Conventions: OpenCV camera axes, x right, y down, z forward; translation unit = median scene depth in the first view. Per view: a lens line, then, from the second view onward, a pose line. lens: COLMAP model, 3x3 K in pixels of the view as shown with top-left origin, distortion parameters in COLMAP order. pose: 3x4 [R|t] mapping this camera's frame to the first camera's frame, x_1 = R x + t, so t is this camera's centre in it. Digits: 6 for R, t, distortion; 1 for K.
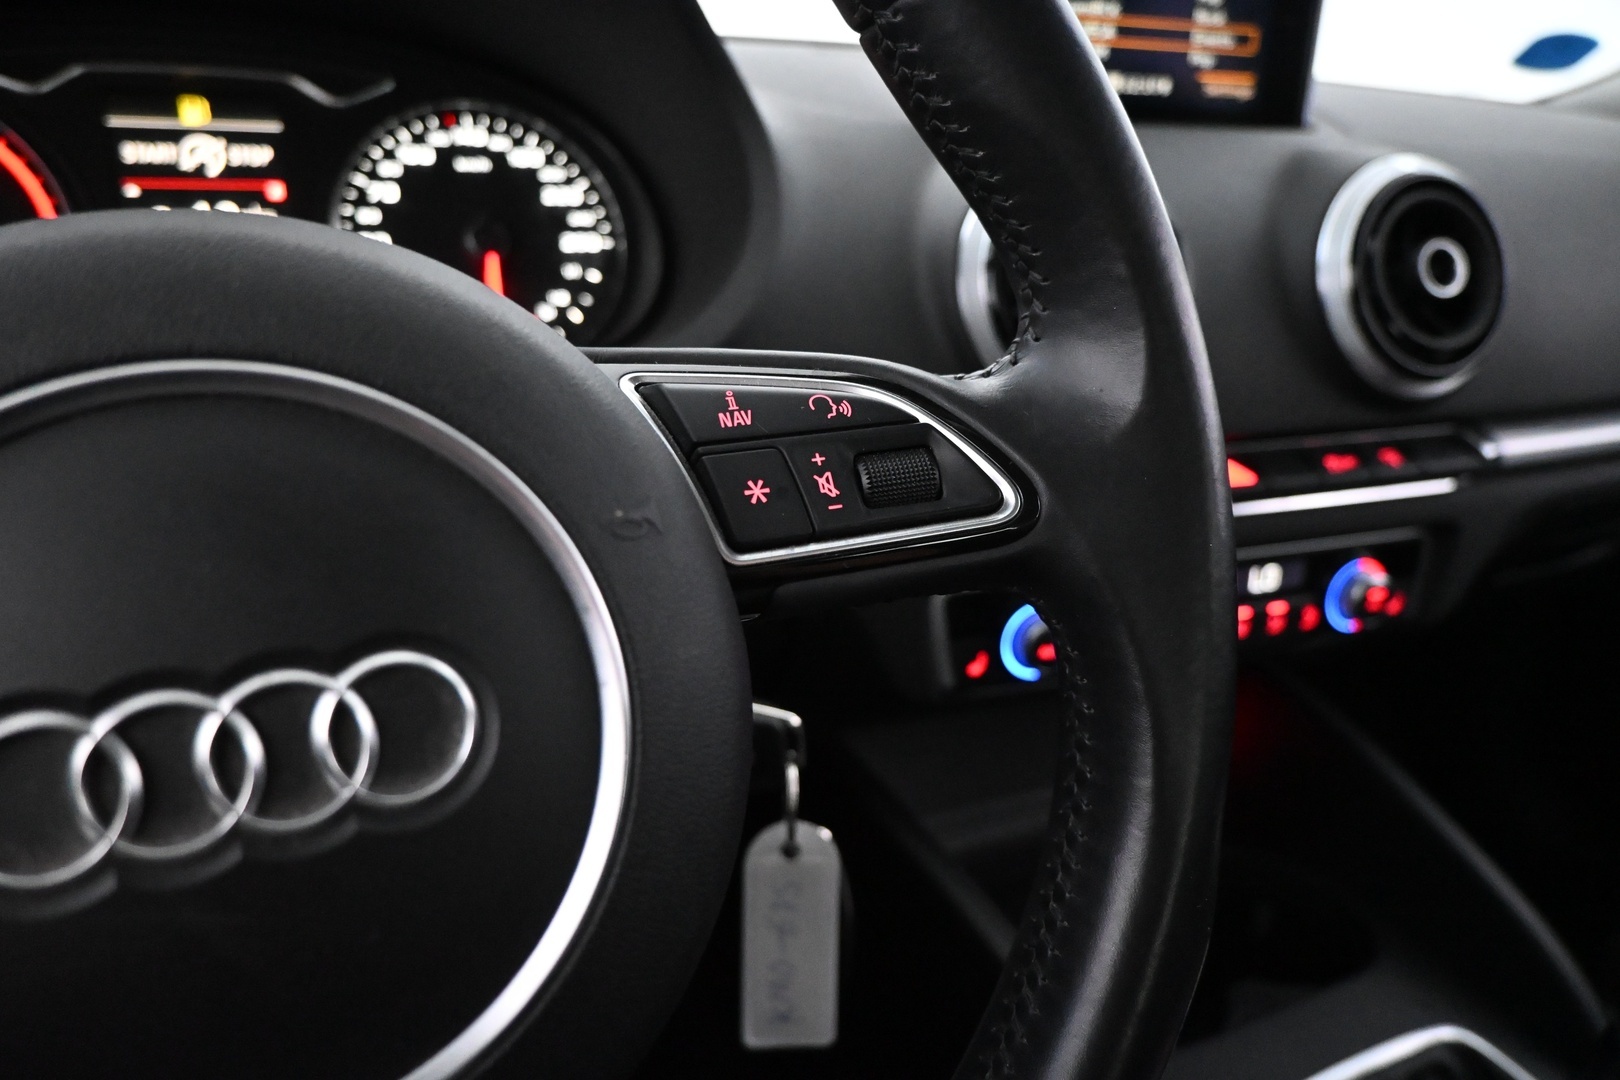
lens RADIAL K [[1112.0, 0, 810.0], [0, 1112.0, 540.0], [0, 0, 1]] dist [-0.011552, -0.002799]
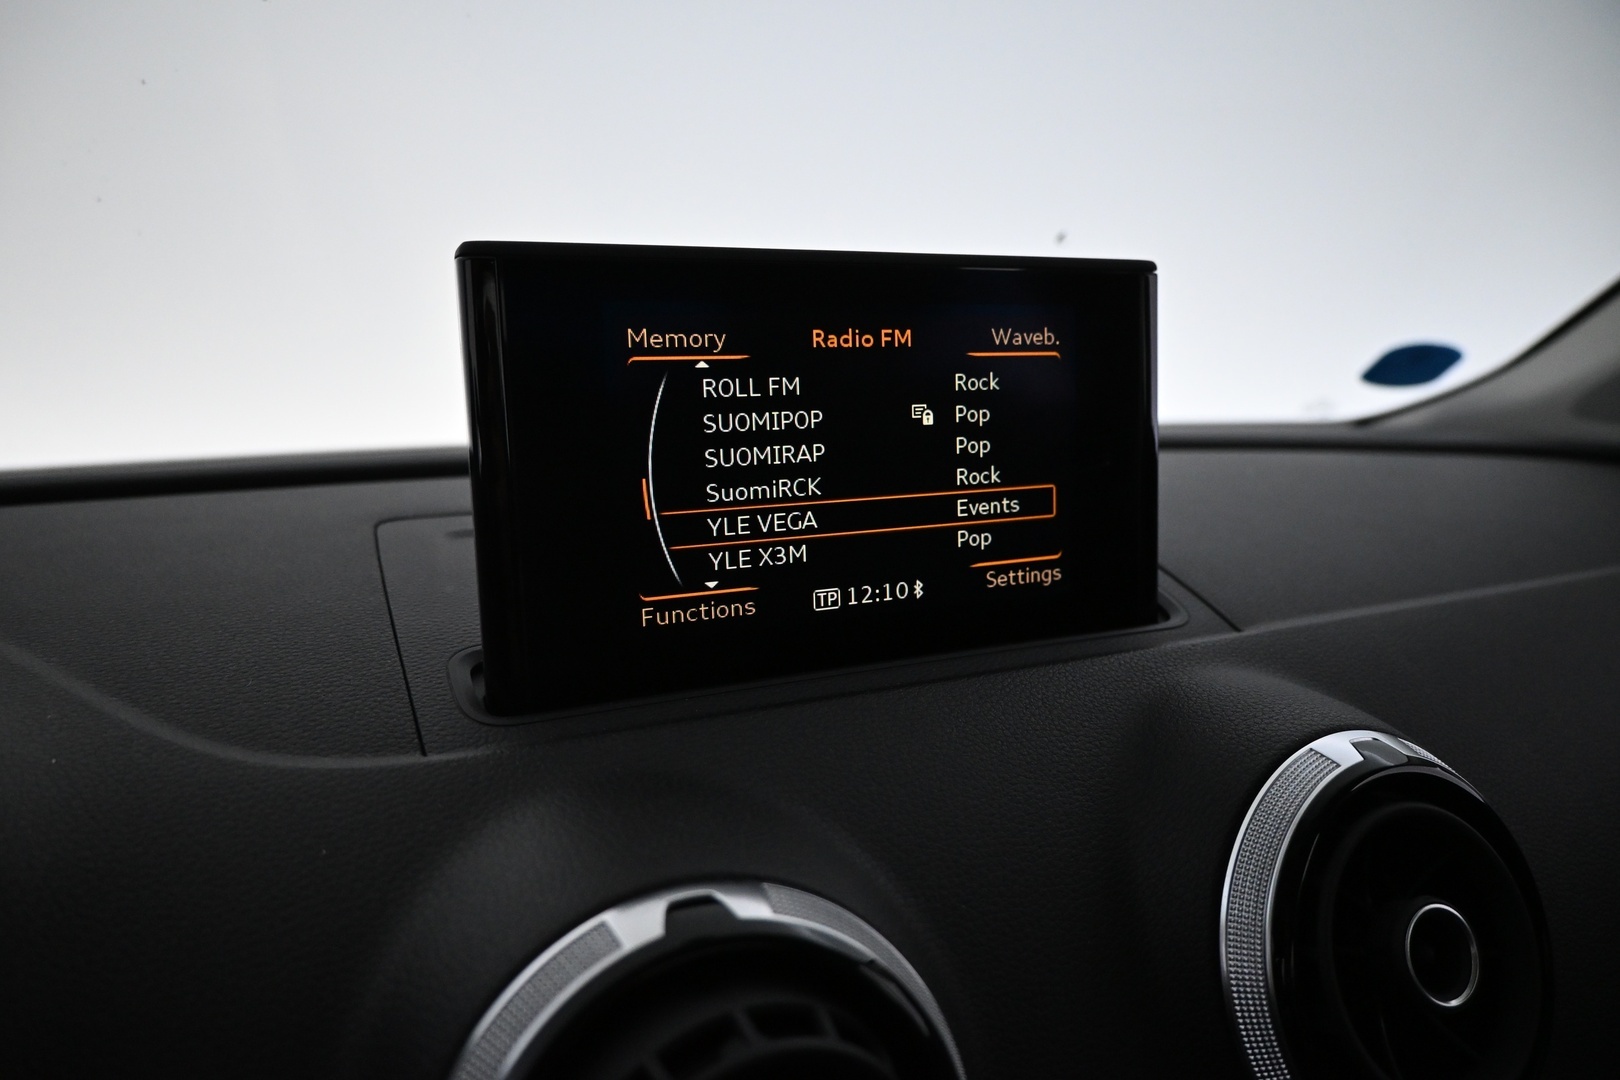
lens RADIAL K [[1110.4, 0, 810.0], [0, 1110.4, 540.0], [0, 0, 1]] dist [0.002263, 0.002643]
pose [[0.992667, -0.070768, 0.098004, 0.229555], [0.089546, 0.975102, -0.202872, -0.353398], [-0.081207, 0.210160, 0.974288, 0.464365]]
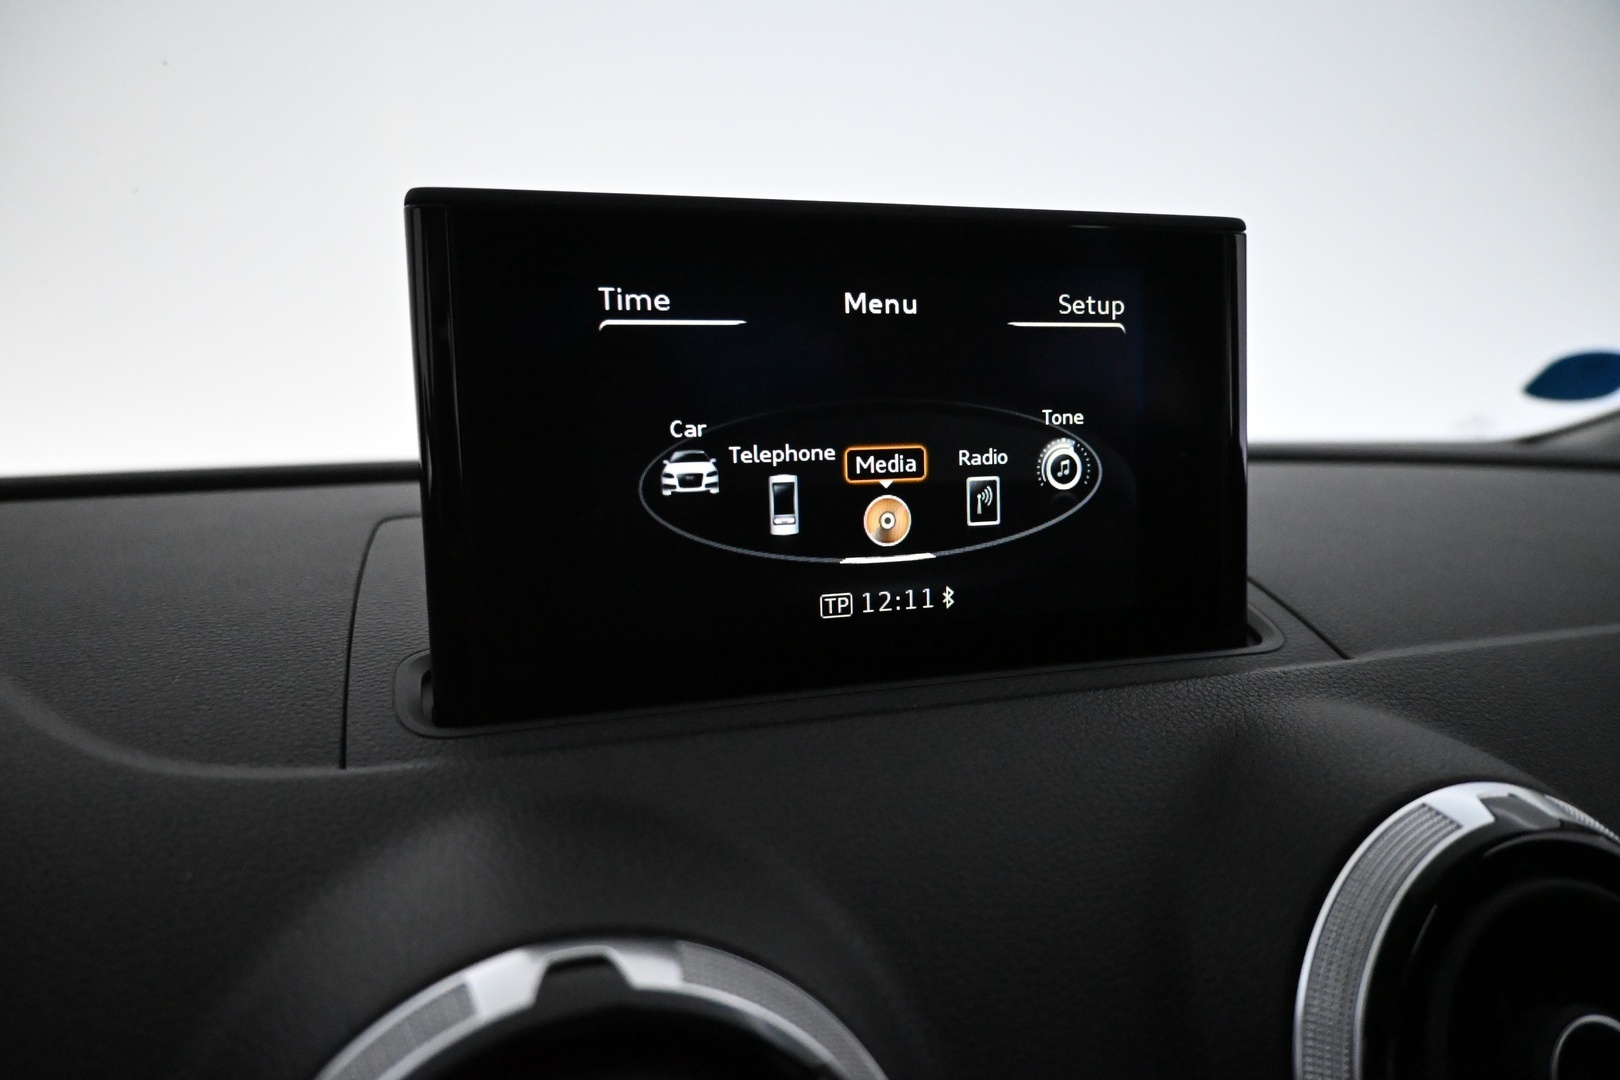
lens RADIAL K [[1110.4, 0, 810.0], [0, 1110.4, 540.0], [0, 0, 1]] dist [0.002263, 0.002643]
pose [[0.998363, -0.054031, -0.018784, 0.298830], [0.047950, 0.969527, -0.240246, -0.348873], [0.031192, 0.238952, 0.970530, 0.551421]]
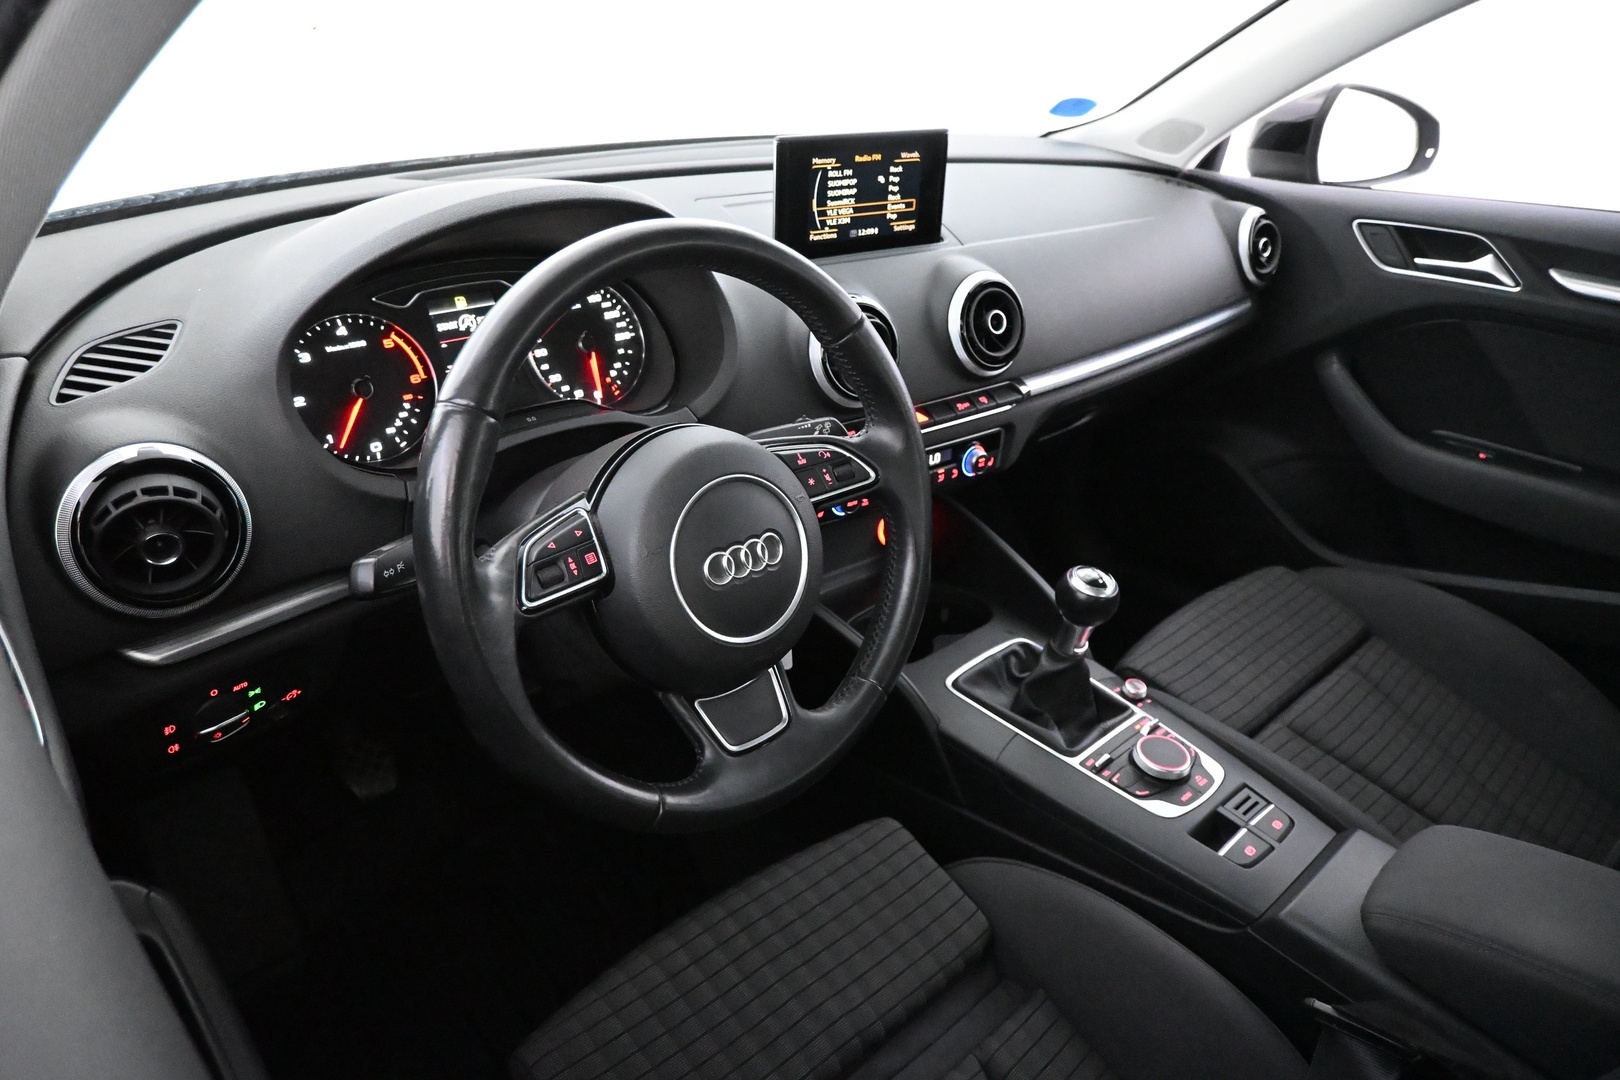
lens RADIAL K [[1110.4, 0, 810.0], [0, 1110.4, 540.0], [0, 0, 1]] dist [0.002263, 0.002643]
pose [[0.956461, -0.123492, 0.264446, -0.476875], [0.082117, 0.983336, 0.162196, -0.203804], [-0.280069, -0.133419, 0.950663, -1.162219]]
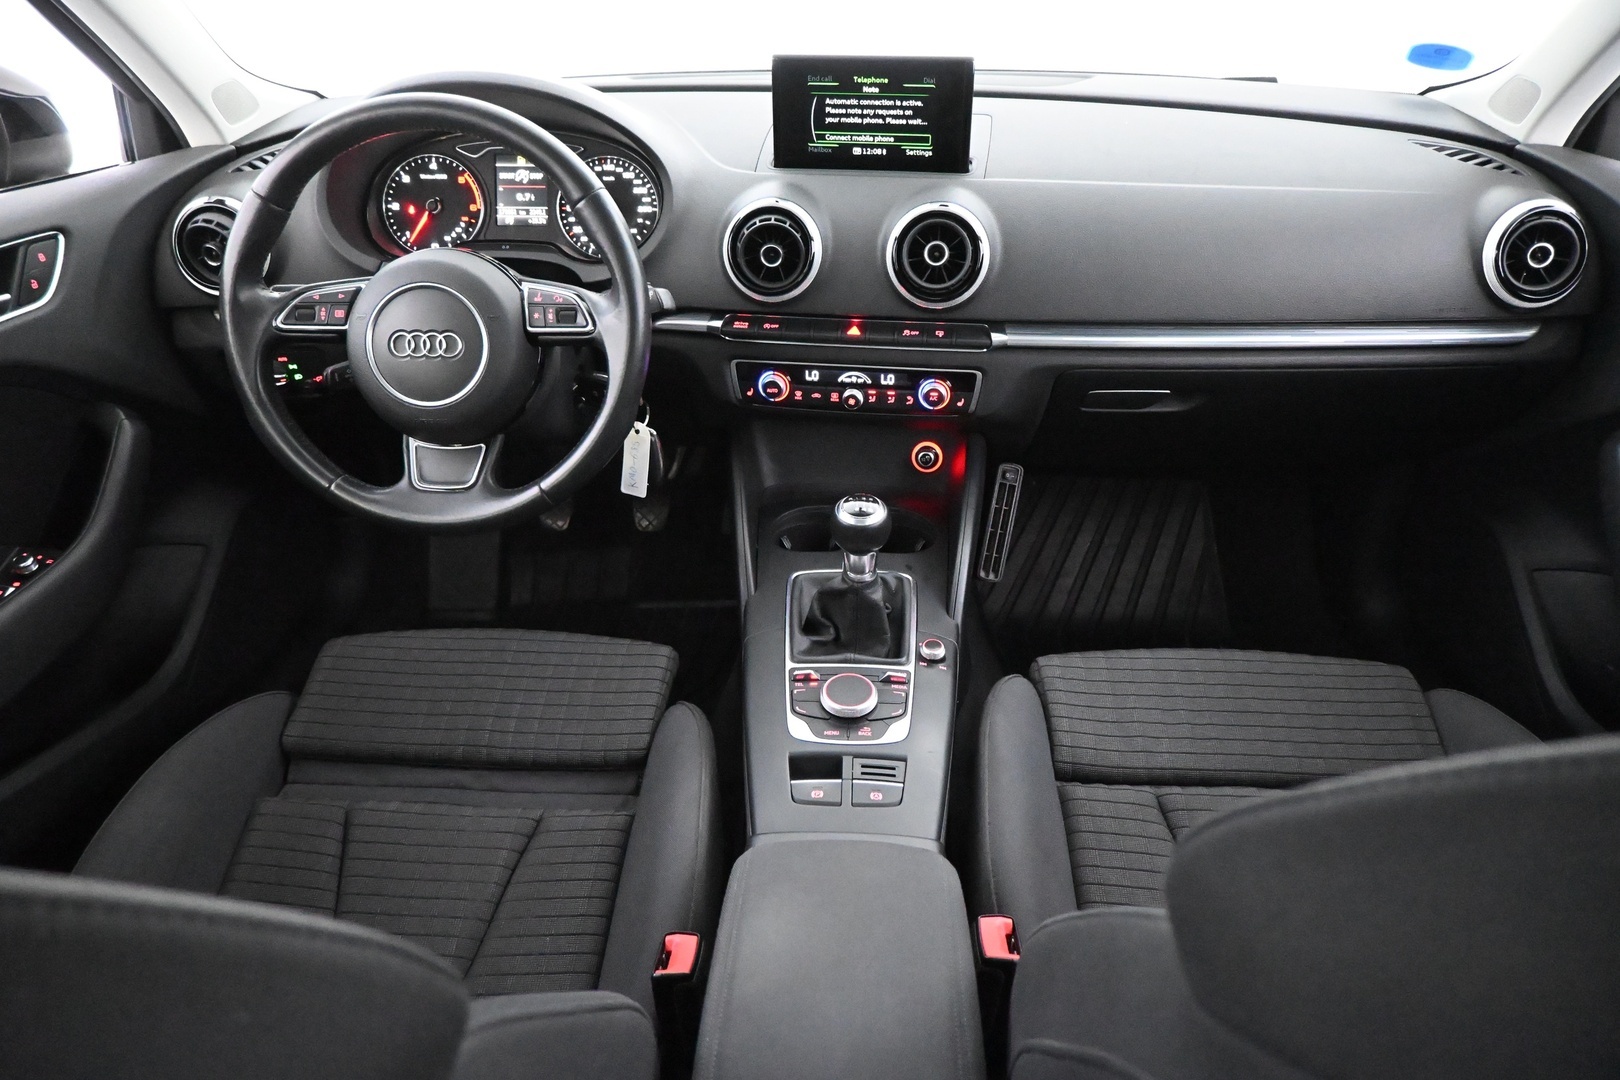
lens RADIAL K [[1110.4, 0, 810.0], [0, 1110.4, 540.0], [0, 0, 1]] dist [0.002263, 0.002643]
pose [[0.869273, 0.216821, -0.444245, 1.499498], [-0.130645, 0.967488, 0.216560, -0.131982], [0.476756, -0.130212, 0.869338, -1.226238]]
